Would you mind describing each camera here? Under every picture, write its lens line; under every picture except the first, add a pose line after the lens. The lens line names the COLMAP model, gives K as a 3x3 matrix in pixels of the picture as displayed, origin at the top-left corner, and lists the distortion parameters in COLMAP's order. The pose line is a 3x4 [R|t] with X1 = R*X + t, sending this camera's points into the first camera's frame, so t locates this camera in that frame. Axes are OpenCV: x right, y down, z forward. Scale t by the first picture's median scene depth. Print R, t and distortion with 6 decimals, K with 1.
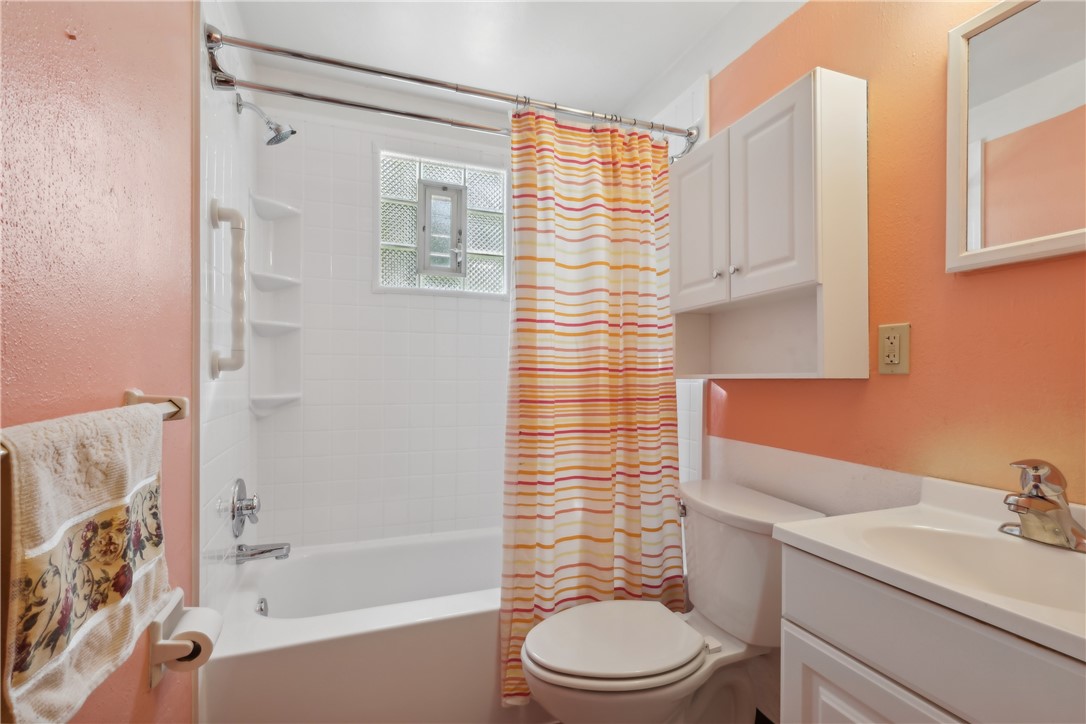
lens RADIAL K [[510.0, 0, 538.5], [0, 510.0, 367.6], [0, 0, 1]] dist [0.002884, 0.001227]
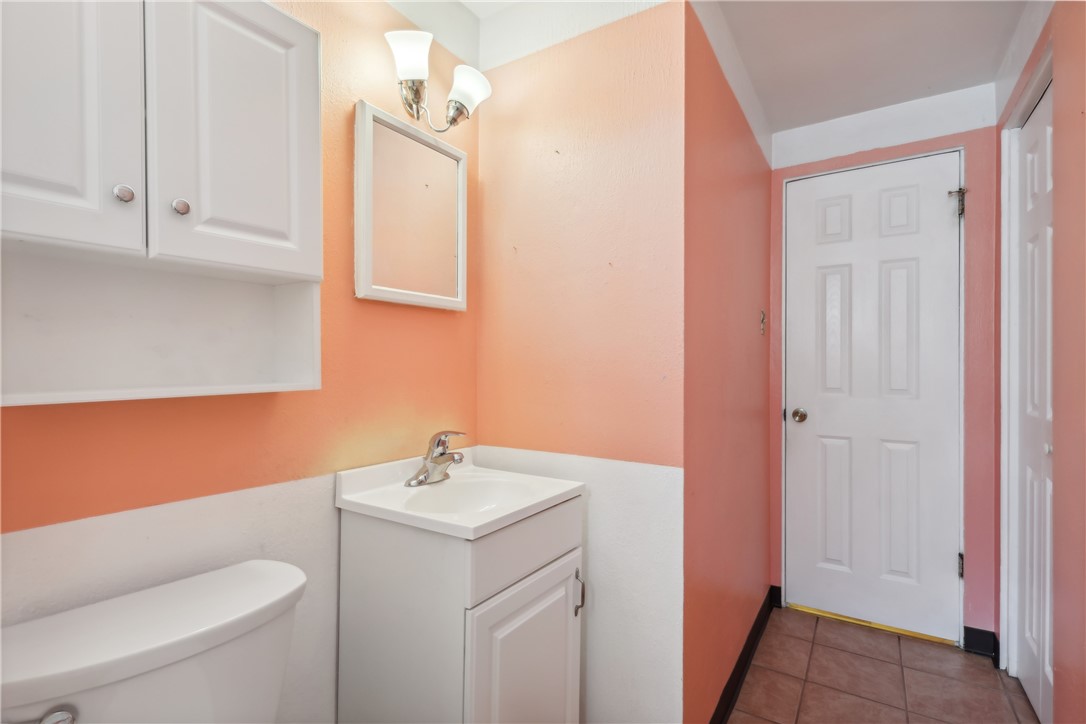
lens RADIAL K [[510.0, 0, 538.5], [0, 510.0, 367.6], [0, 0, 1]] dist [0.002884, 0.001227]
pose [[-0.586752, -0.003933, 0.809757, -0.364732], [-0.008836, 0.999960, -0.001546, -0.017487], [-0.809718, -0.008063, -0.586763, 1.155292]]
